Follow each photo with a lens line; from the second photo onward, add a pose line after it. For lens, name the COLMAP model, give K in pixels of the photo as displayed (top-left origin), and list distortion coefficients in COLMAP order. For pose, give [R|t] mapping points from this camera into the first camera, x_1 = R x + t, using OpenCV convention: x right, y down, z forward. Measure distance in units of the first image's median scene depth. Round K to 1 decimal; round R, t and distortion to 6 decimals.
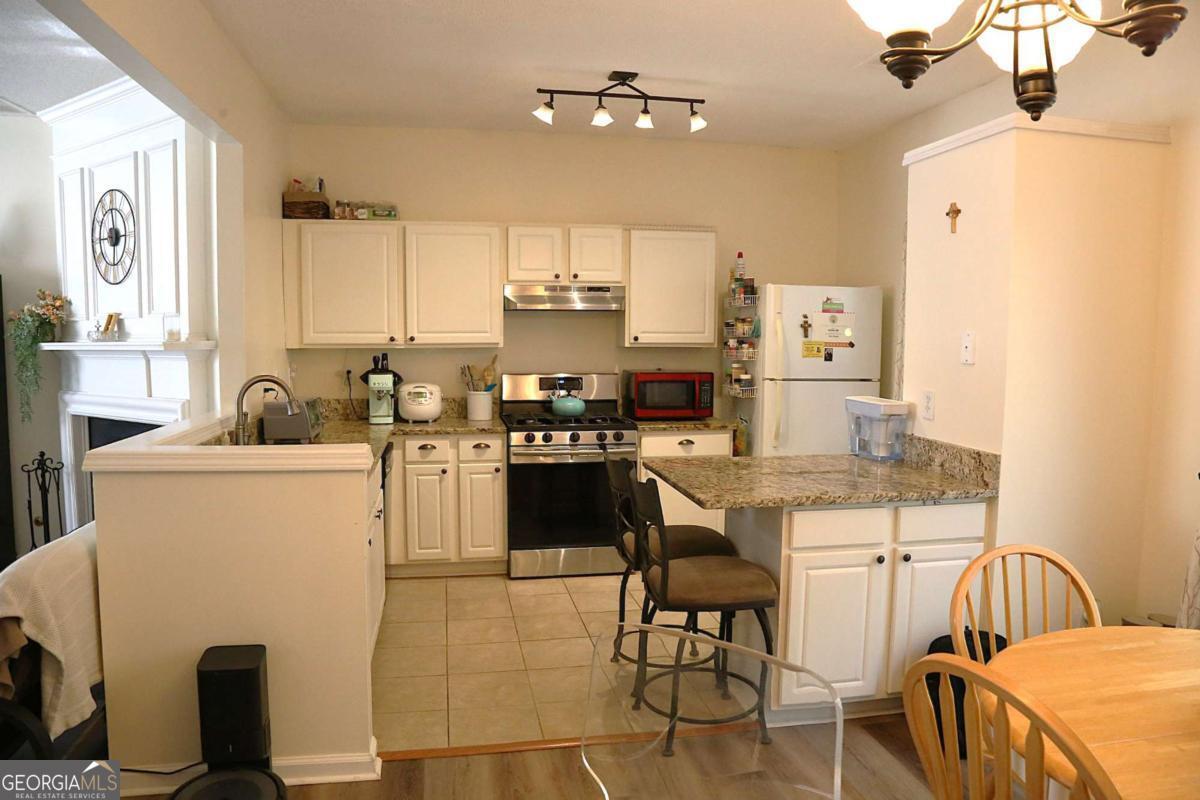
lens RADIAL K [[830.6, 0, 604.8], [0, 830.6, 403.5], [0, 0, 1]] dist [-0.116485, 0.075457]
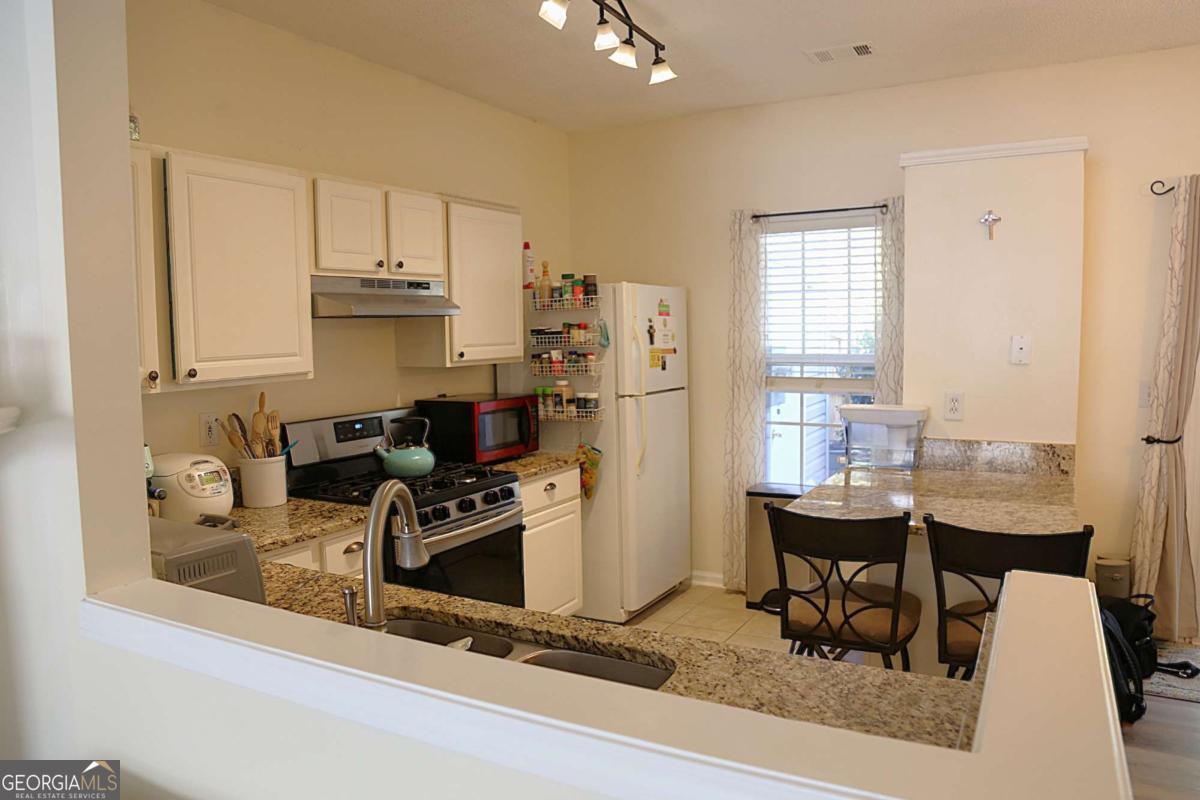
lens RADIAL K [[830.6, 0, 604.8], [0, 830.6, 403.5], [0, 0, 1]] dist [-0.116485, 0.075457]
pose [[0.638372, -0.087264, 0.764765, -0.457189], [0.089950, 0.995203, 0.038474, -0.055569], [-0.764454, 0.044230, 0.643159, 0.470012]]
